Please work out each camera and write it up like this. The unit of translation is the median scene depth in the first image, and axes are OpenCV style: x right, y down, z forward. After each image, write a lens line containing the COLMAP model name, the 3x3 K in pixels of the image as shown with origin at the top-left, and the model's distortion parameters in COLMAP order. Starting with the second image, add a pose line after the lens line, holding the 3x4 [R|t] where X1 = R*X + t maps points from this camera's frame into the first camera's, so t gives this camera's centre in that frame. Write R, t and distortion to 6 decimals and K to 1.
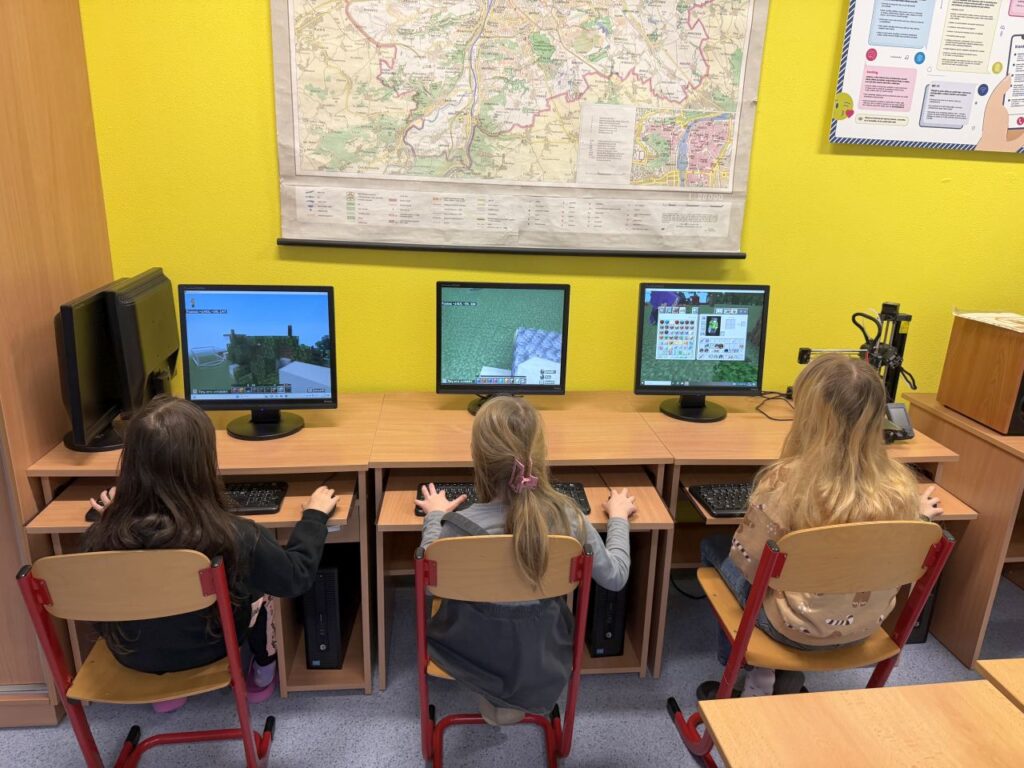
lens RADIAL K [[732.6, 0, 522.2], [0, 732.6, 390.2], [0, 0, 1]] dist [0.022759, -0.041163]
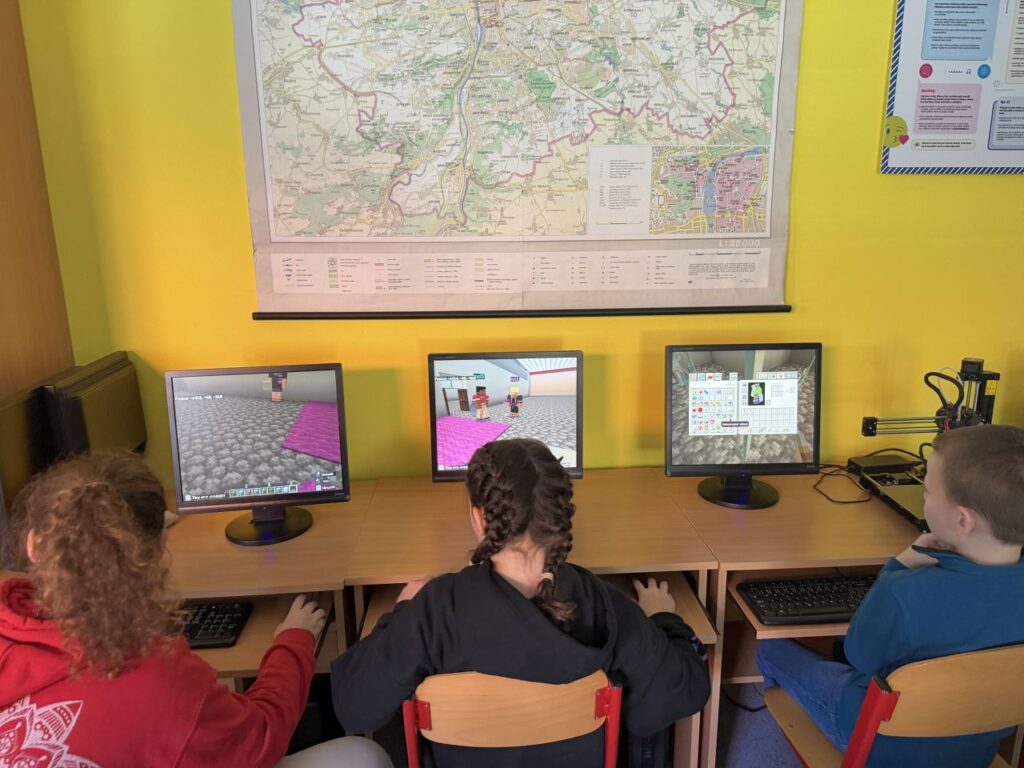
lens RADIAL K [[732.6, 0, 508.6], [0, 732.6, 389.1], [0, 0, 1]] dist [0.022759, -0.041163]
pose [[0.997491, -0.036881, -0.060423, 0.027704], [0.033297, 0.997686, -0.059279, -0.052897], [0.062470, 0.057119, 0.996411, 0.141030]]
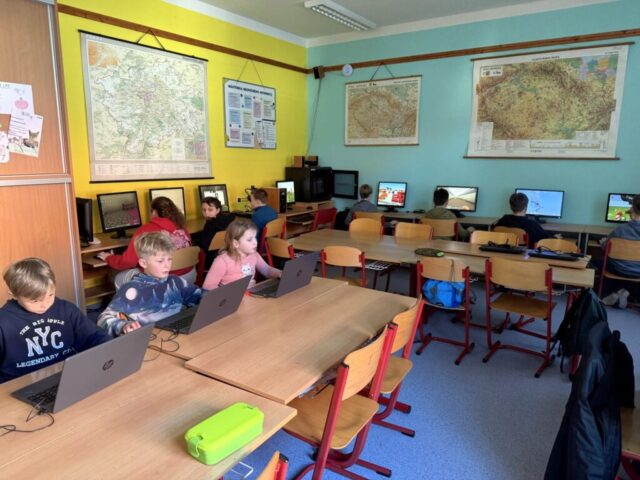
lens RADIAL K [[457.9, 0, 313.9], [0, 457.9, 244.8], [0, 0, 1]] dist [0.022759, -0.041163]
pose [[0.649291, -0.173506, 0.740484, -1.200318], [0.242031, 0.970151, 0.015096, 0.242260], [-0.721001, 0.169418, 0.671904, -0.893108]]
